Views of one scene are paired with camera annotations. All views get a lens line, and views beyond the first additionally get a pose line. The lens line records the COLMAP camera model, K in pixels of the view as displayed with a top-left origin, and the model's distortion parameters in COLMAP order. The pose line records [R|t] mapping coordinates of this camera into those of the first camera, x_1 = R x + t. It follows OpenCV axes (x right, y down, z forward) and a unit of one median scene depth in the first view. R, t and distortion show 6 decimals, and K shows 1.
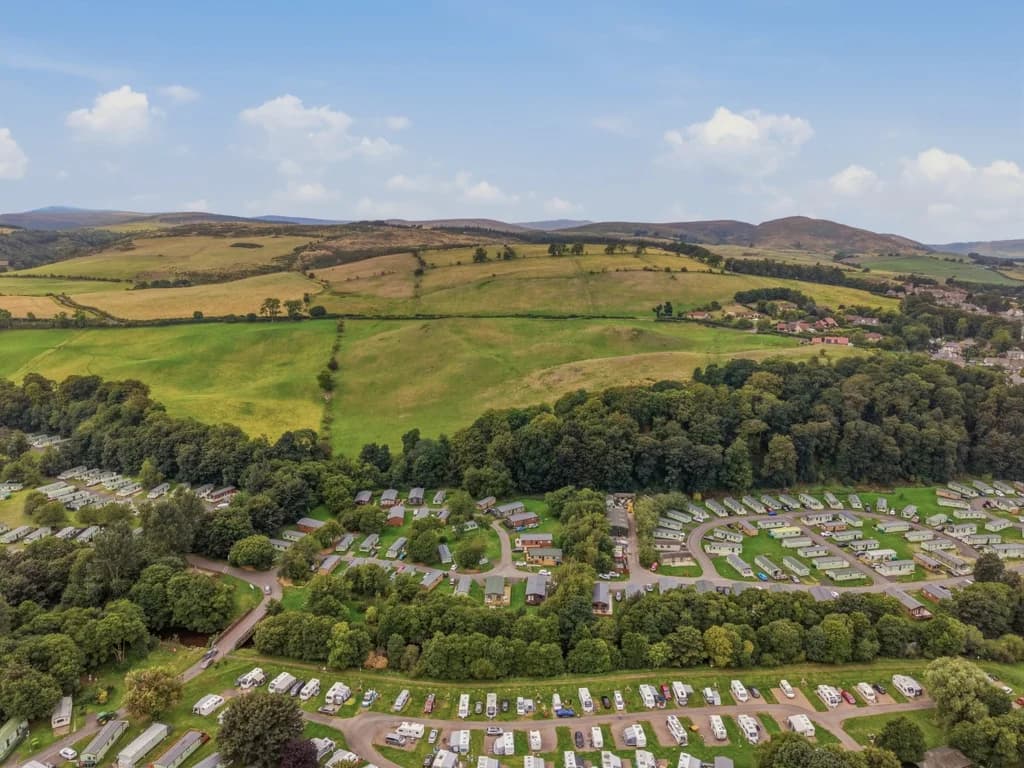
lens RADIAL K [[527.1, 0, 509.6], [0, 527.1, 370.3], [0, 0, 1]] dist [-0.003234, -0.001941]
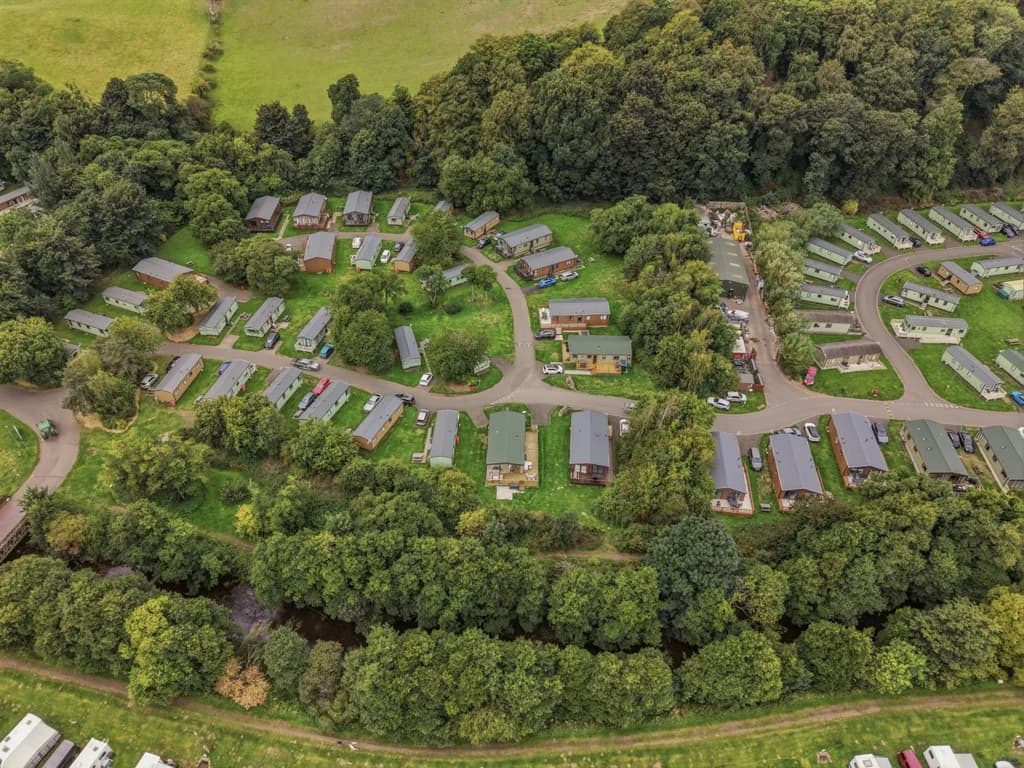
lens RADIAL K [[703.9, 0, 512.0], [0, 703.9, 384.0], [0, 0, 1]] dist [0.042838, -0.042136]
pose [[0.999994, 0.002690, 0.002135, -0.013725], [-0.003401, 0.861618, 0.507545, 0.016917], [-0.000475, -0.507550, 0.861622, 0.258674]]
